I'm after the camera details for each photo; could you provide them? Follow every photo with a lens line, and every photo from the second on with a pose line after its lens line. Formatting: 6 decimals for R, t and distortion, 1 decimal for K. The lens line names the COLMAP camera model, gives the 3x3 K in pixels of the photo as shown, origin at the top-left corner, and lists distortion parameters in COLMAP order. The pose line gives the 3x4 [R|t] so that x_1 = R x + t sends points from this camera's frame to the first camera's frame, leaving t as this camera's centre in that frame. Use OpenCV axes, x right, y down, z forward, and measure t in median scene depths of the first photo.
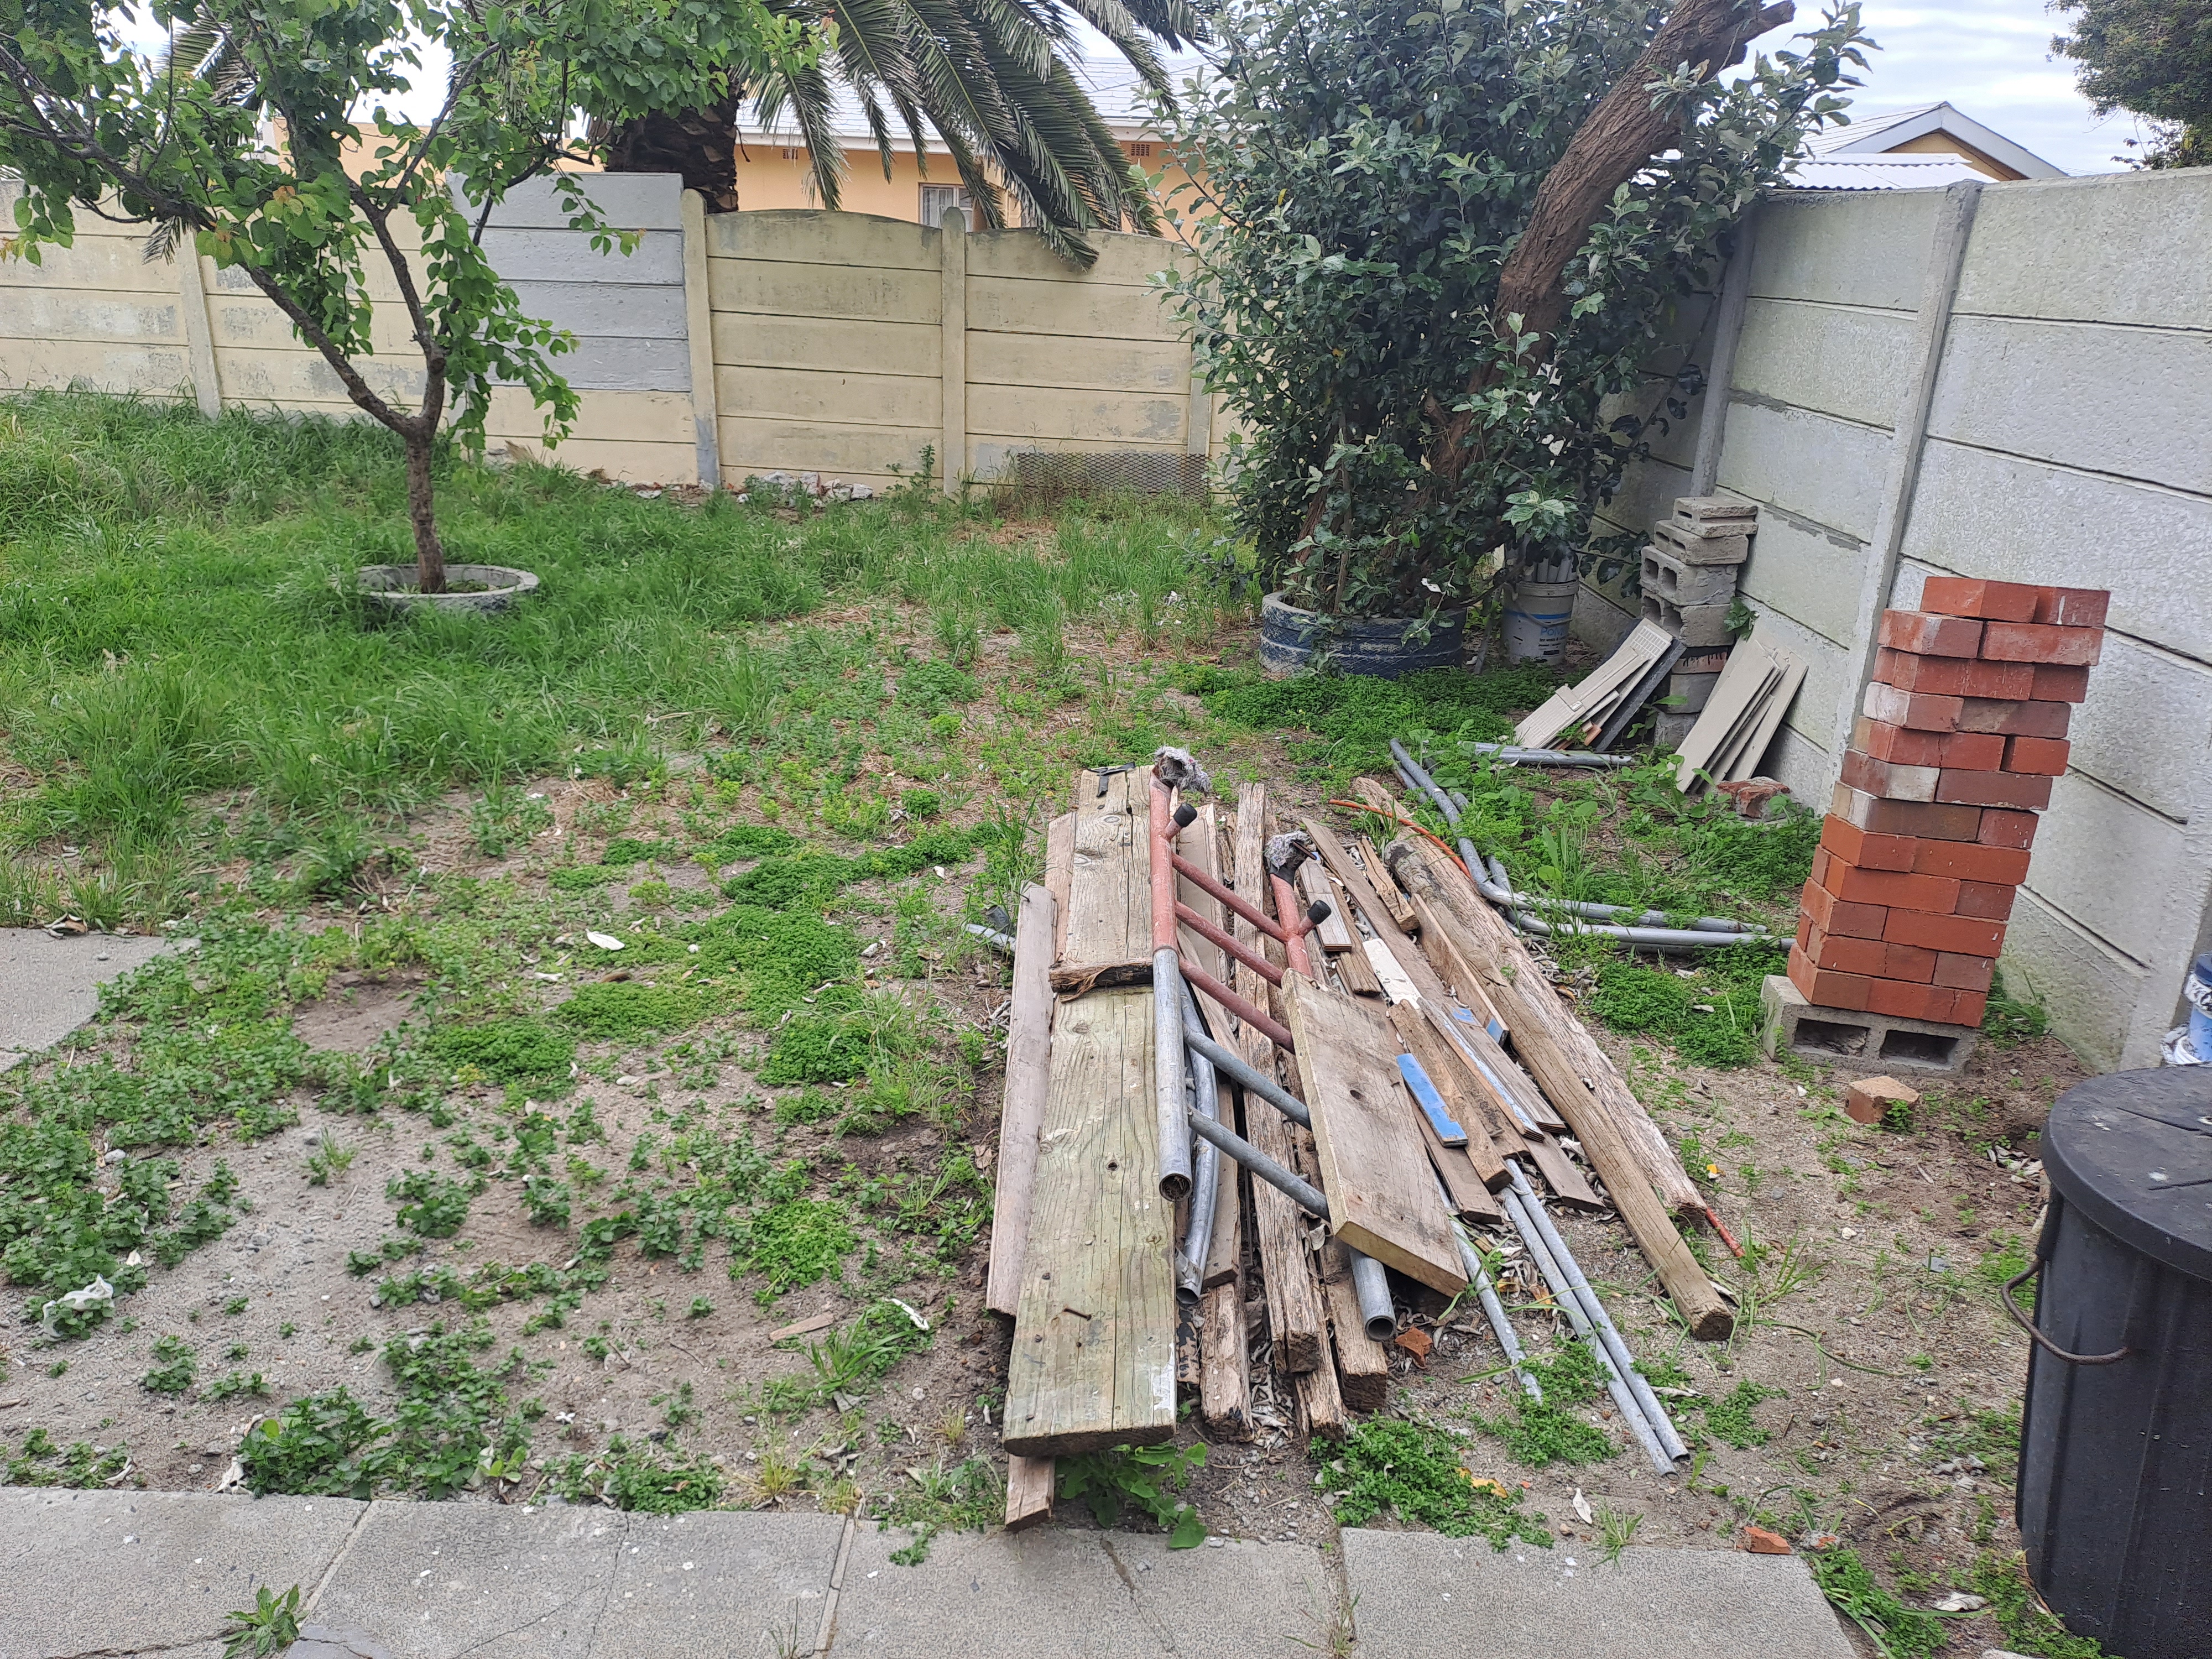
lens RADIAL K [[1593.4, 0, 1113.1], [0, 1593.4, 852.0], [0, 0, 1]] dist [0.084041, -0.100006]
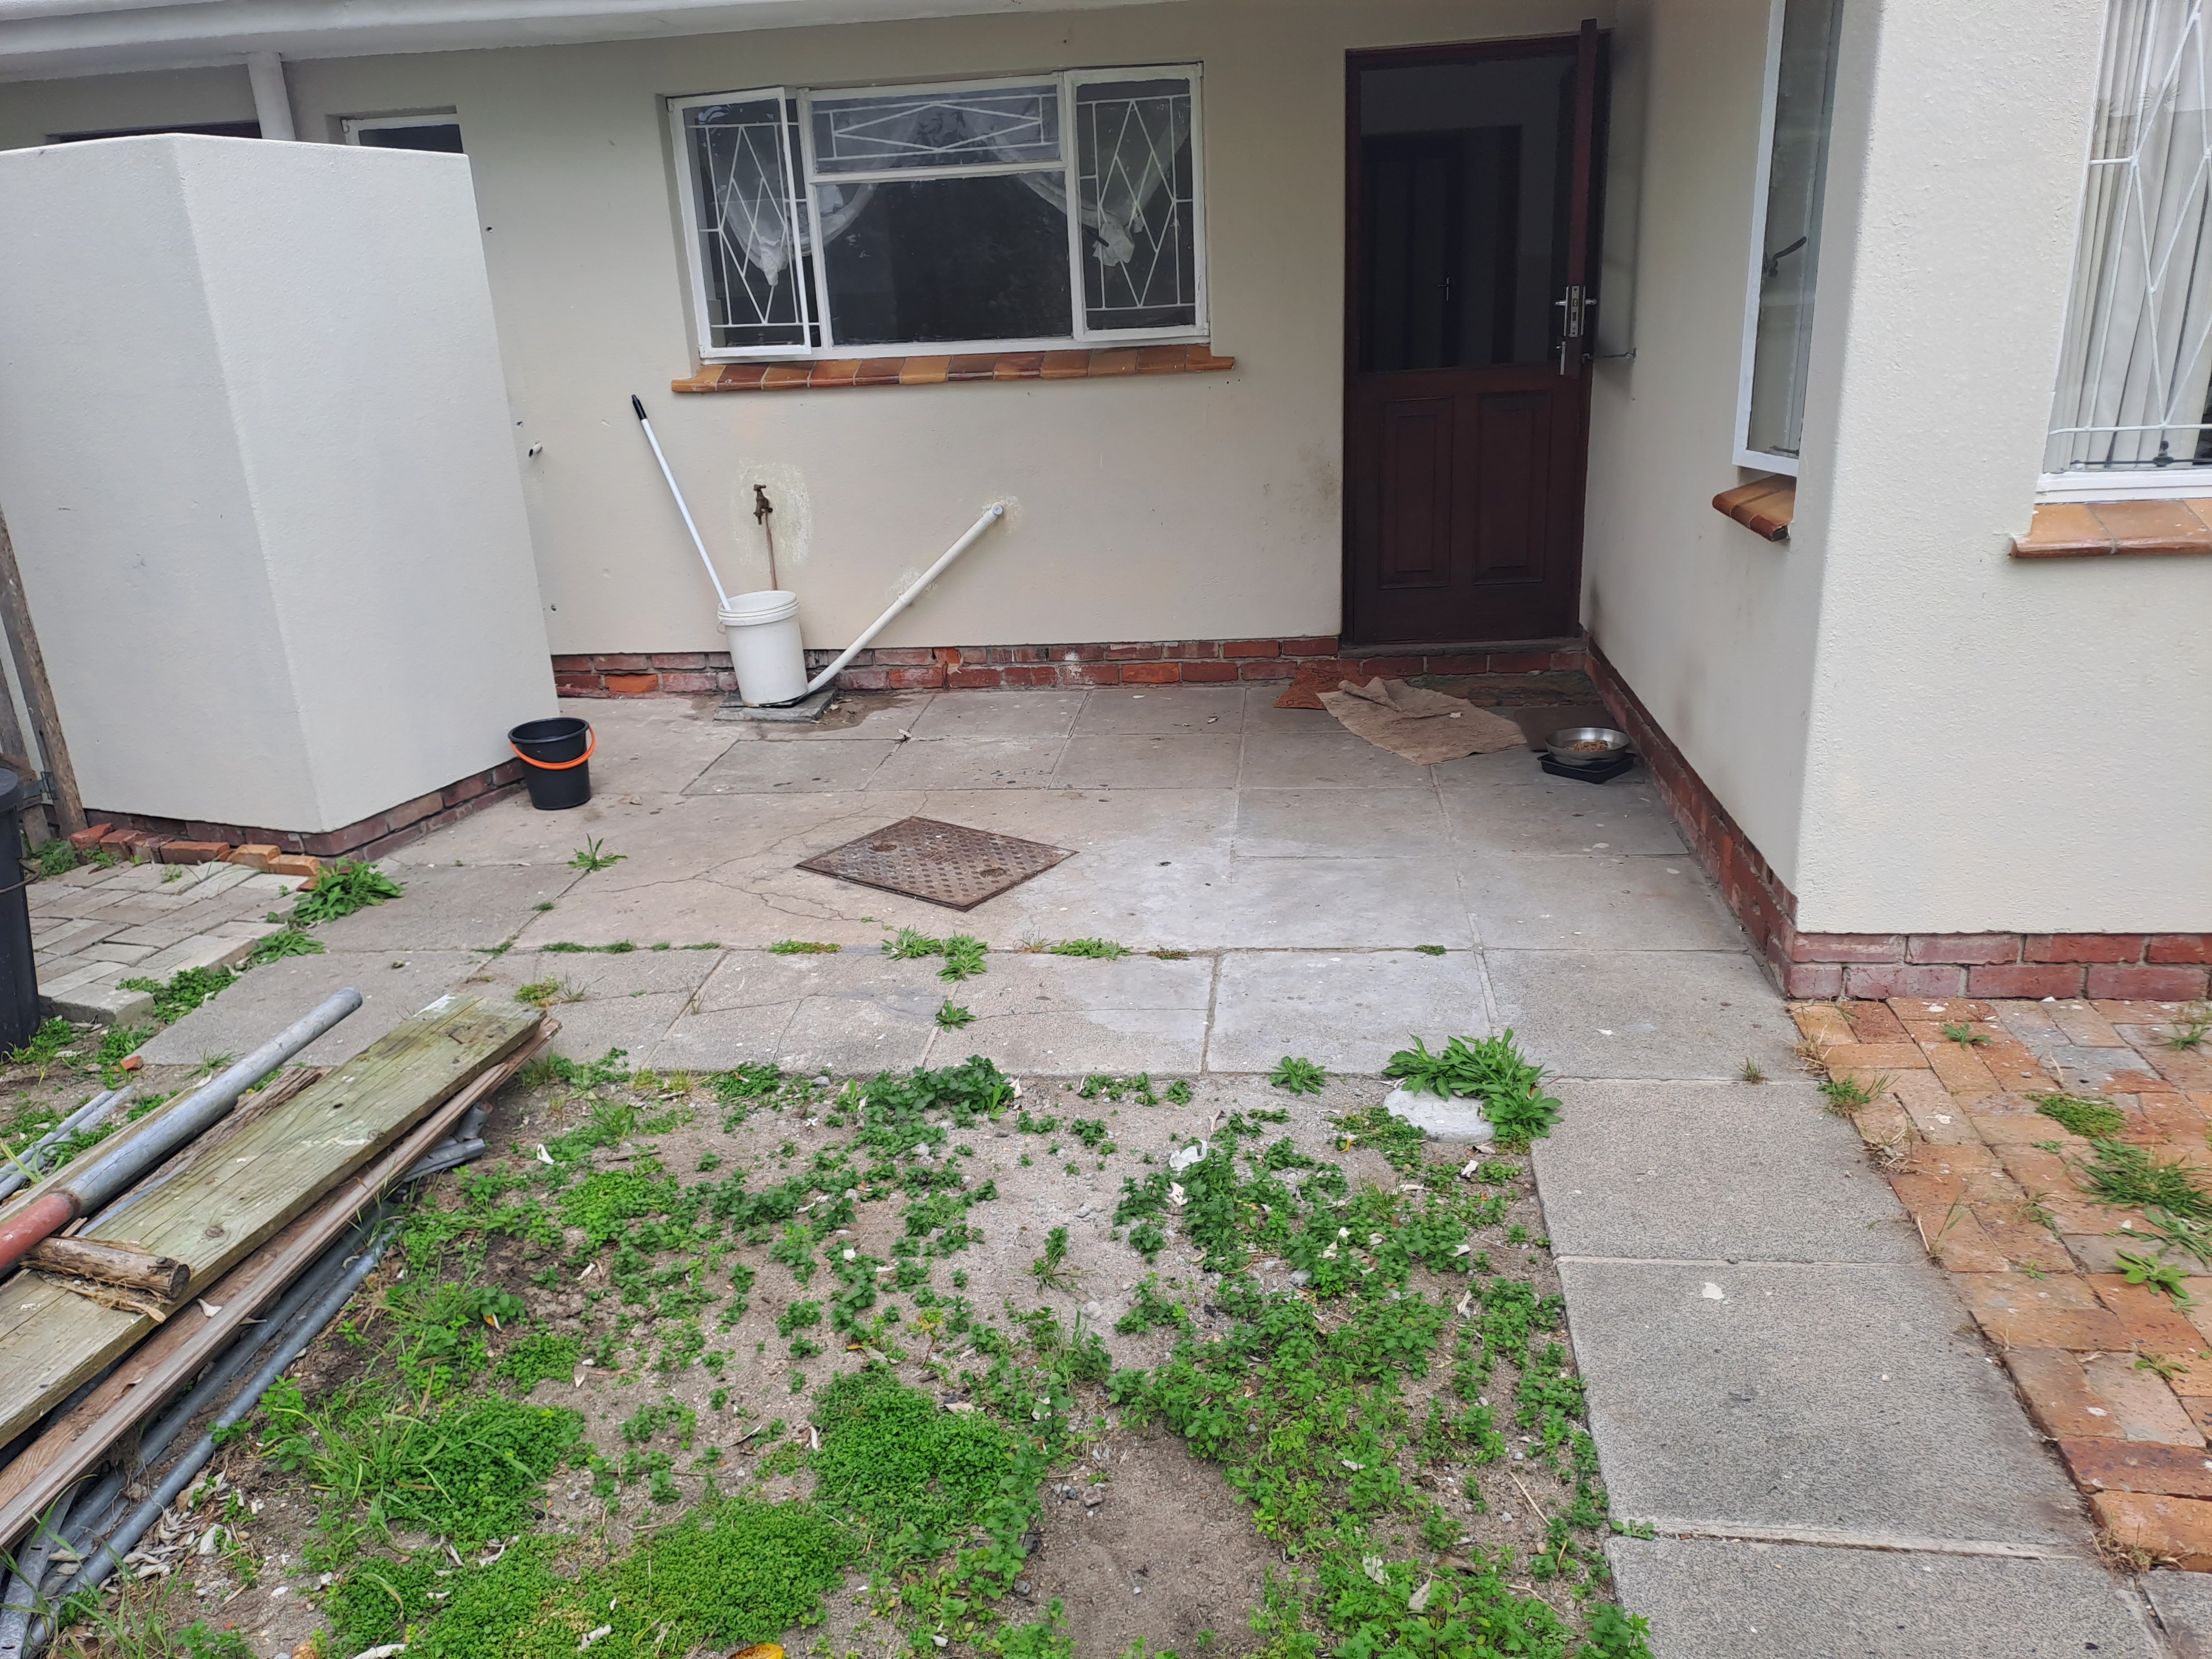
lens RADIAL K [[1593.4, 0, 1113.1], [0, 1593.4, 852.0], [0, 0, 1]] dist [0.084041, -0.100006]
pose [[-0.993801, -0.028289, 0.107518, -0.431863], [0.046790, 0.770844, 0.635304, -0.422561], [-0.100852, 0.636396, -0.764741, 1.100179]]
